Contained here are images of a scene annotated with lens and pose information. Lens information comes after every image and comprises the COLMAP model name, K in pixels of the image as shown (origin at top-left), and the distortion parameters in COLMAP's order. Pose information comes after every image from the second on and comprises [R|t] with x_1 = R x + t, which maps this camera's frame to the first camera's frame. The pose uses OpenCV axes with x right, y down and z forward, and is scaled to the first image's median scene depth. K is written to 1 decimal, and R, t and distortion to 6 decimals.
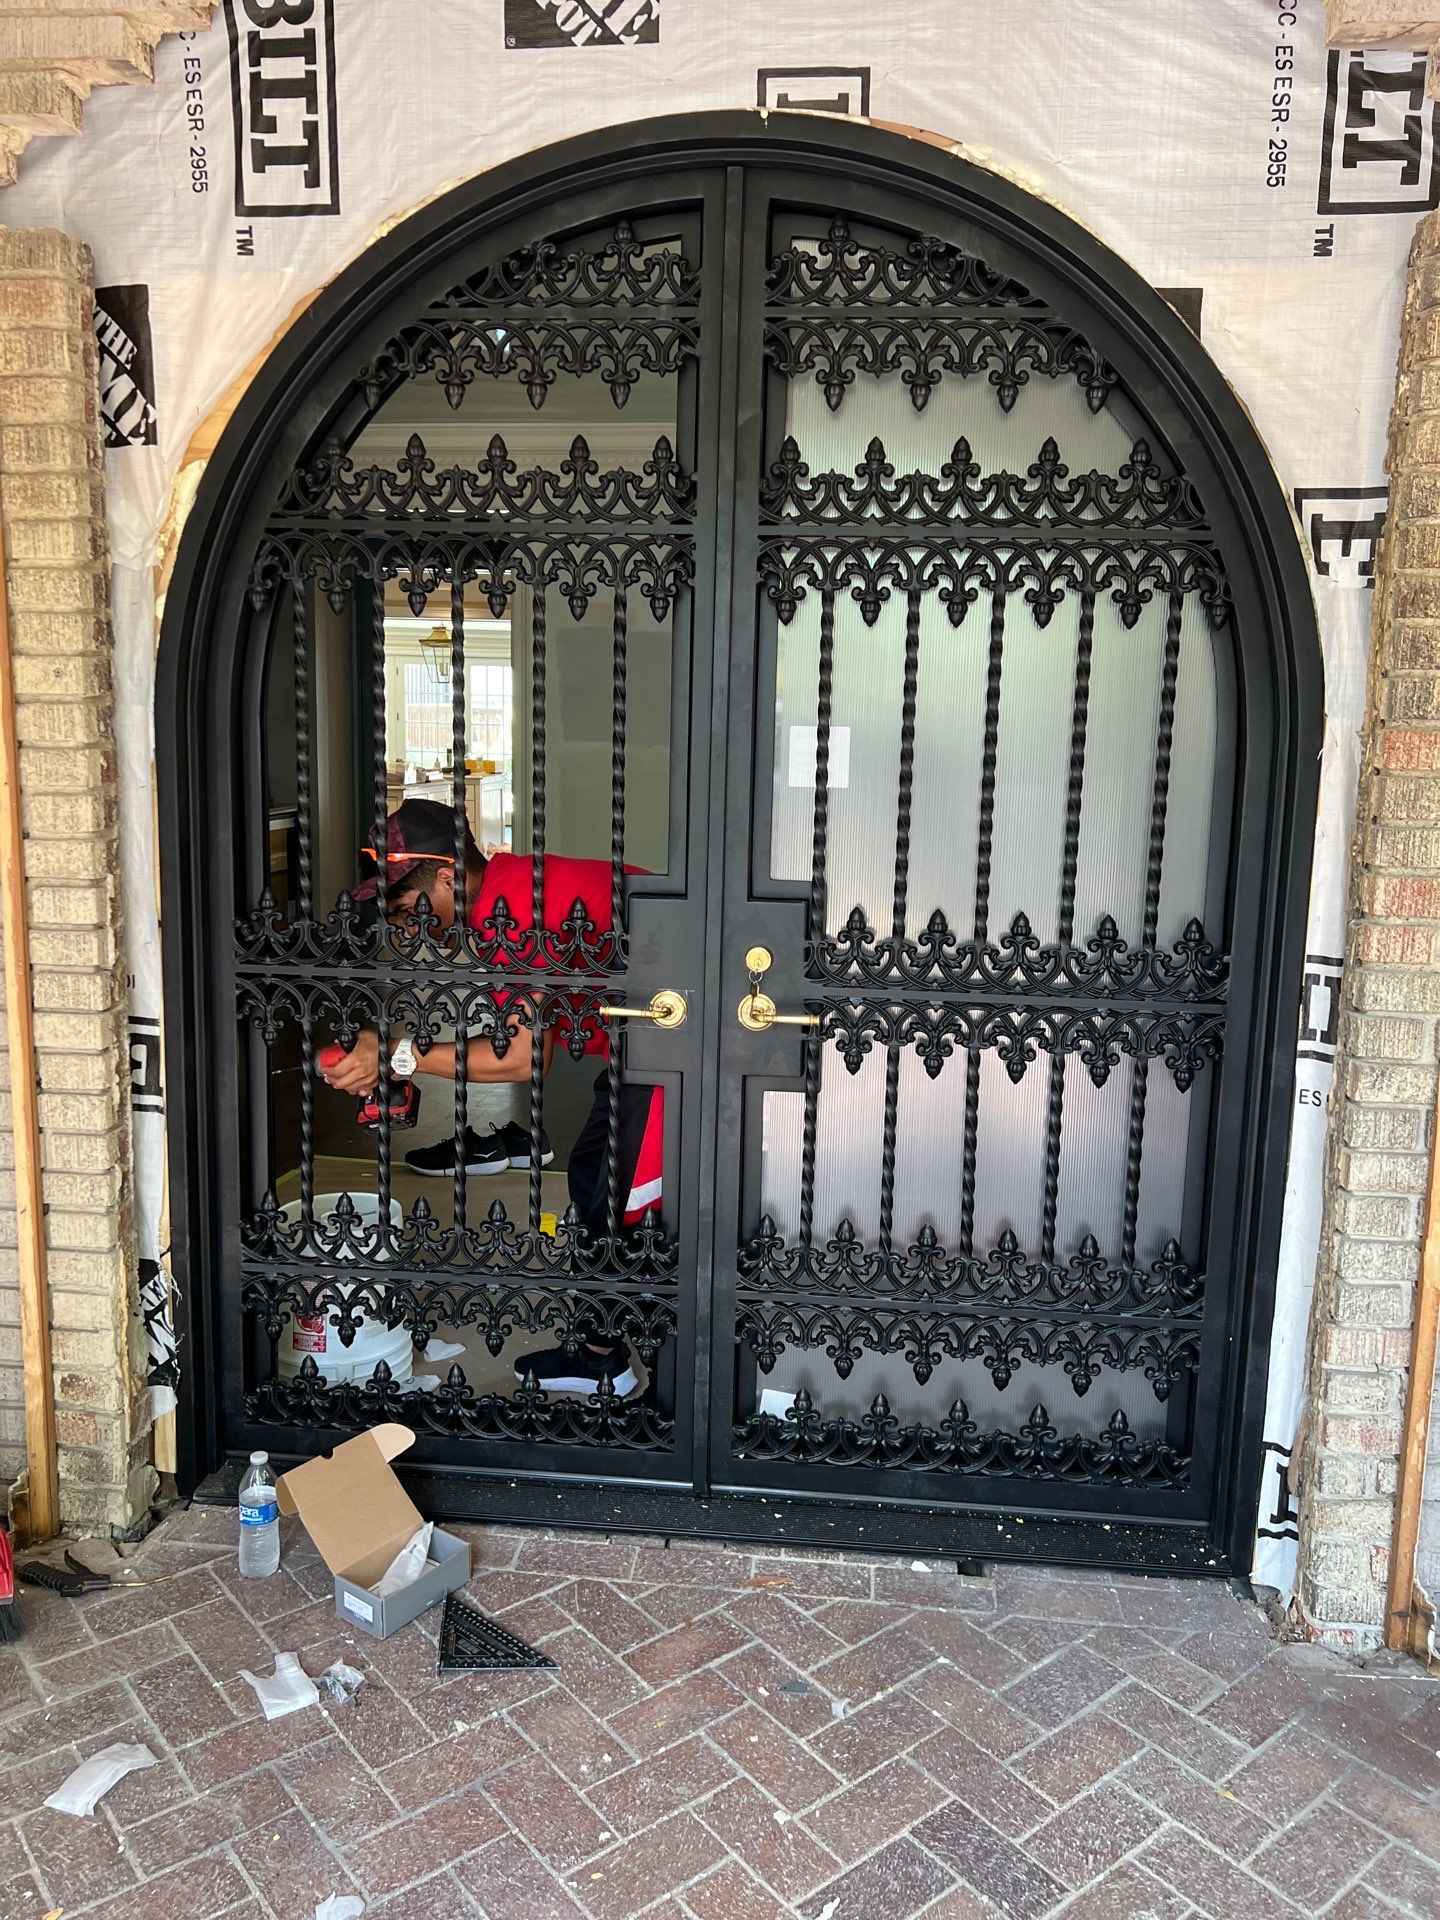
lens RADIAL K [[1403.6, 0, 722.0], [0, 1403.6, 946.3], [0, 0, 1]] dist [0.037960, -0.045818]
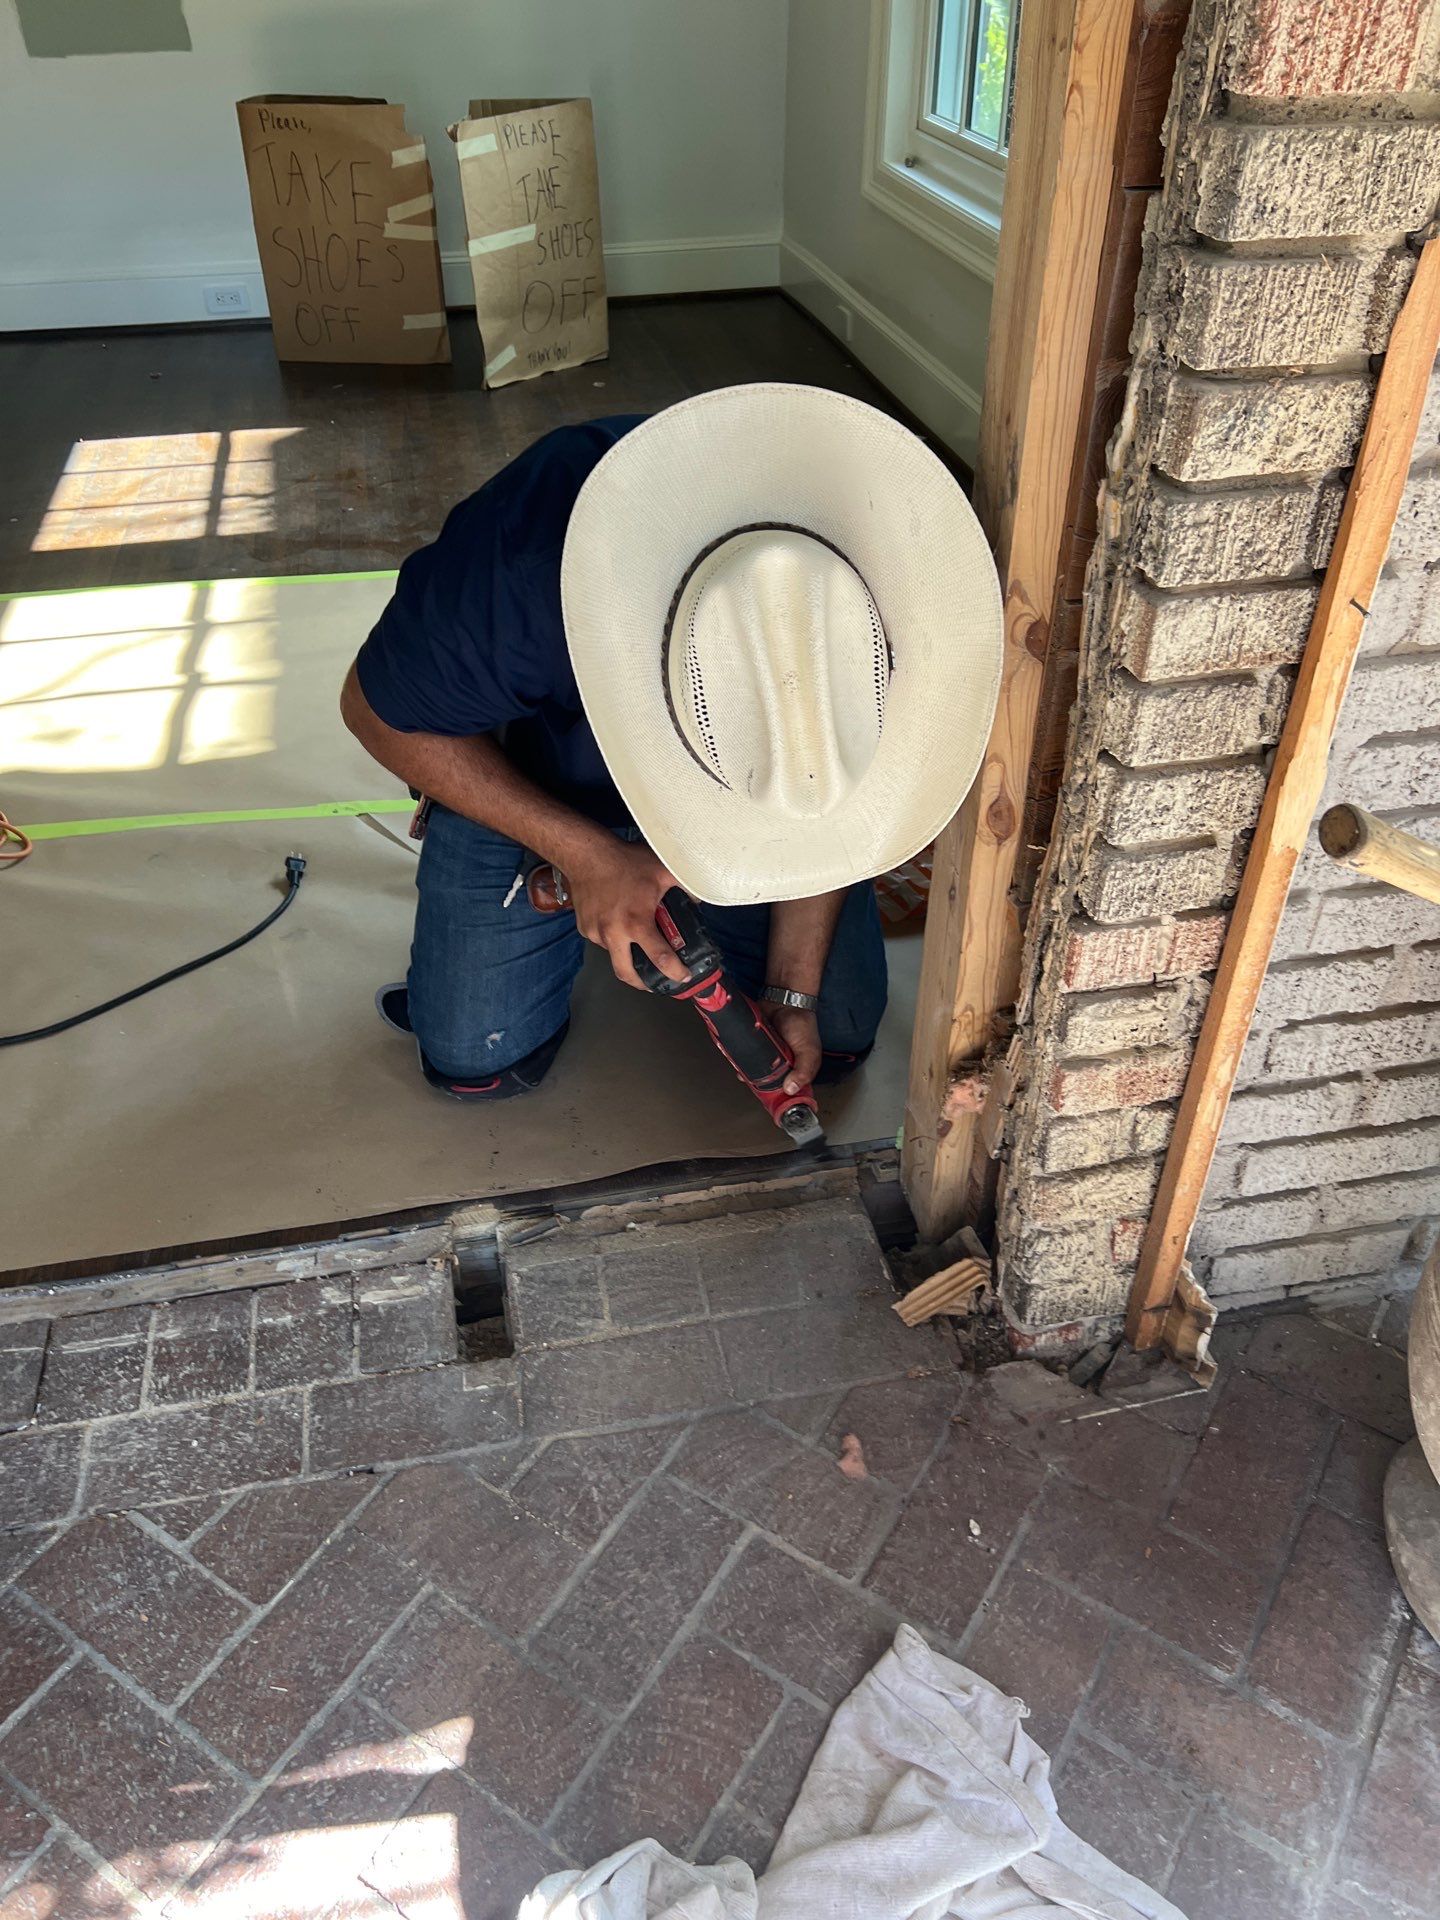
lens RADIAL K [[1403.6, 0, 711.0], [0, 1403.6, 910.5], [0, 0, 1]] dist [0.037960, -0.045818]
pose [[0.953963, -0.200172, 0.223352, 0.183841], [0.070216, 0.873052, 0.482546, 0.007628], [-0.291590, -0.444648, 0.846914, 0.590200]]
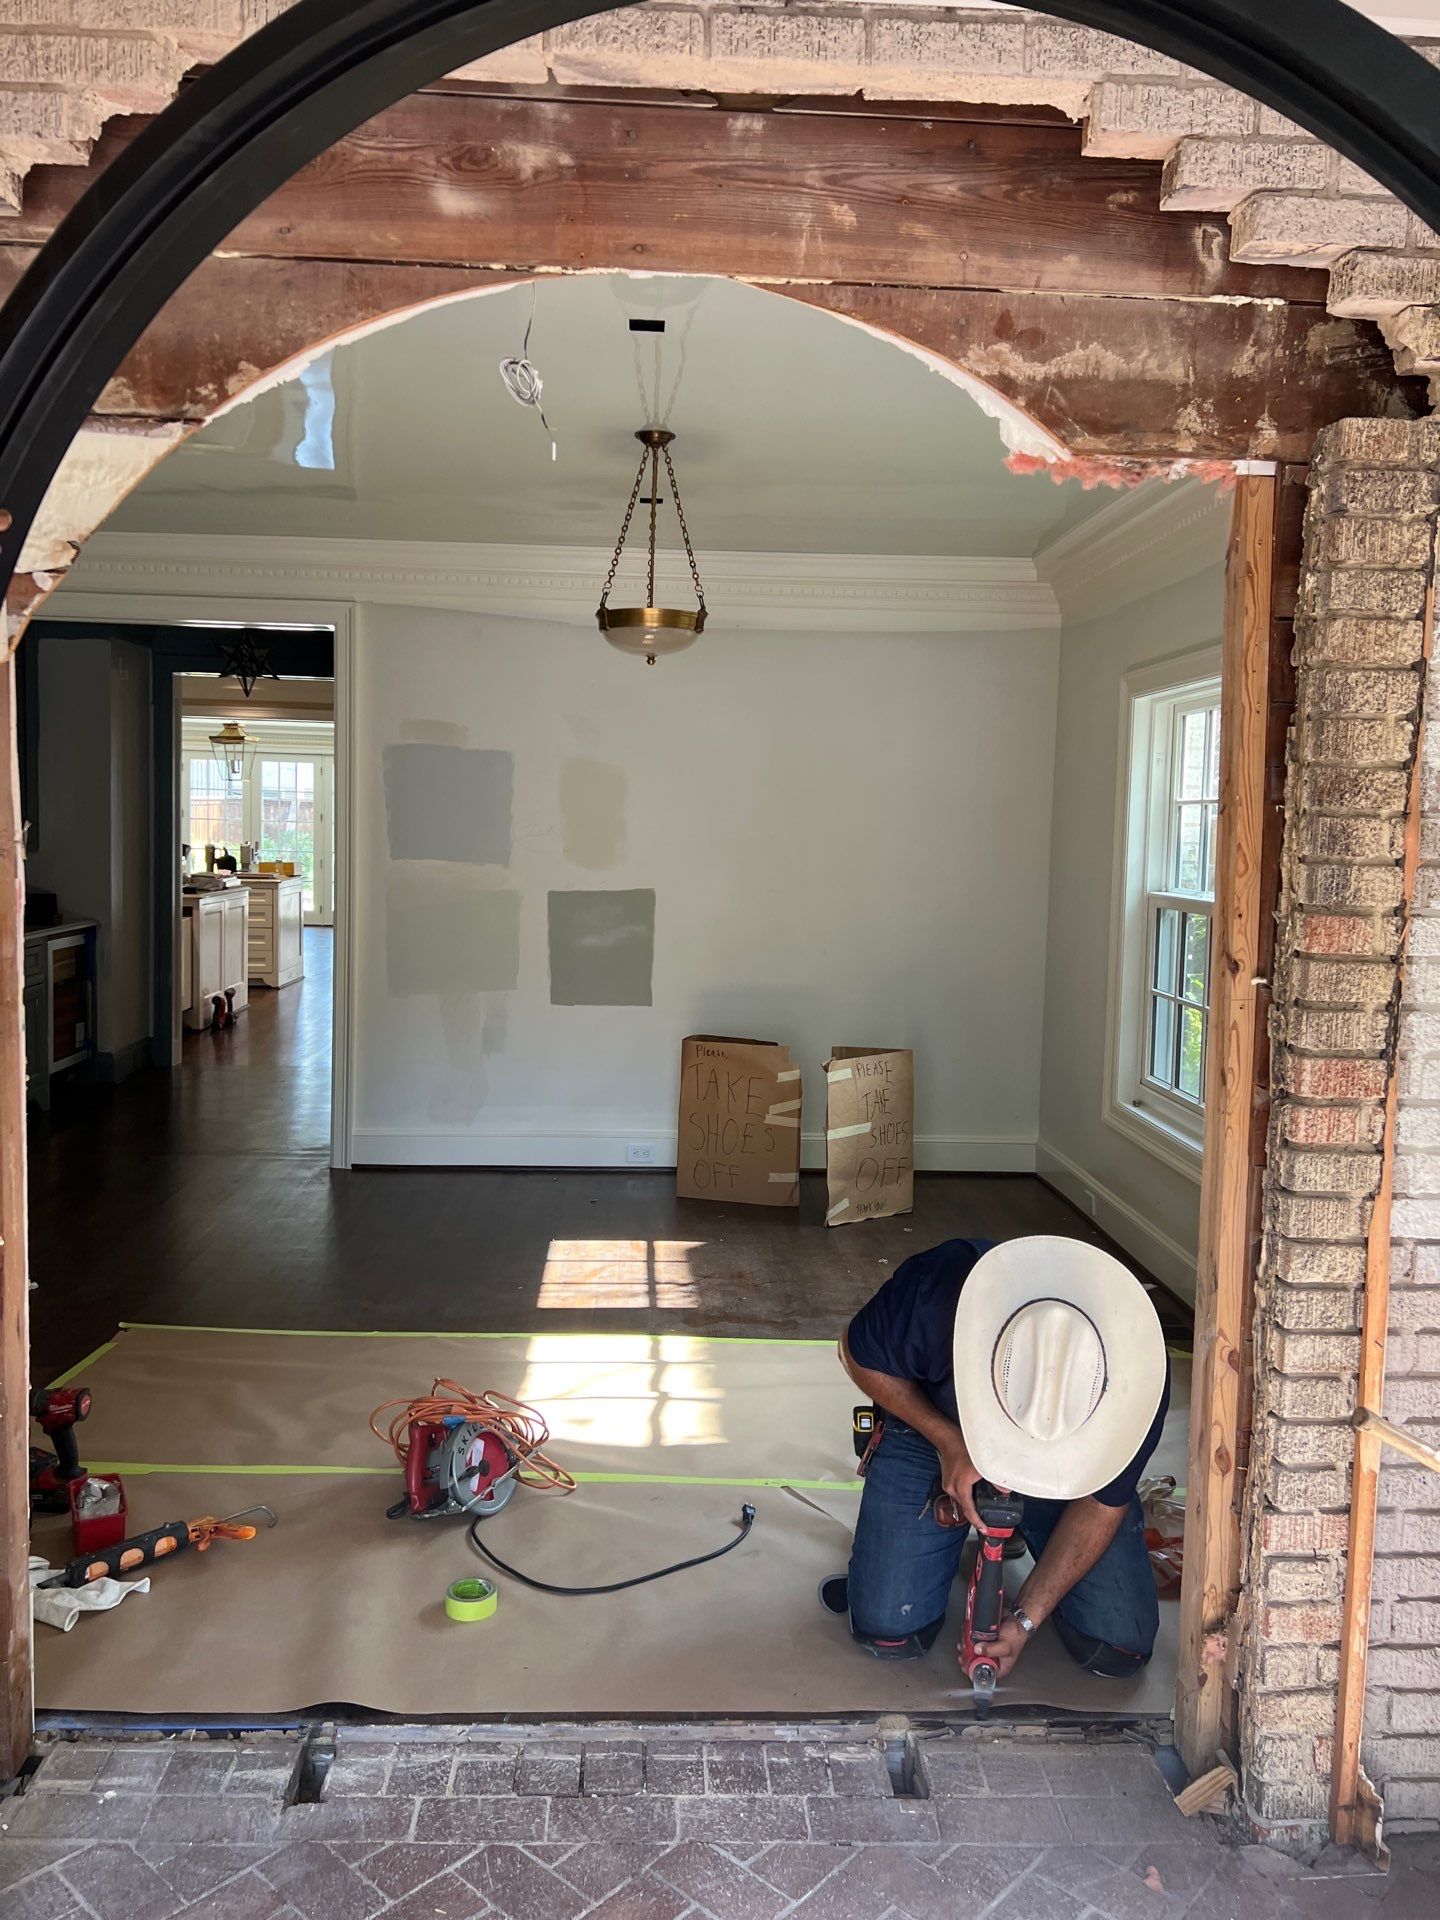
lens RADIAL K [[1403.6, 0, 716.2], [0, 1403.6, 946.7], [0, 0, 1]] dist [0.037960, -0.045818]
pose [[0.989507, -0.007541, 0.144289, -0.086470], [0.016424, 0.998035, -0.060469, -0.068530], [-0.143550, 0.062204, 0.987686, 0.056855]]
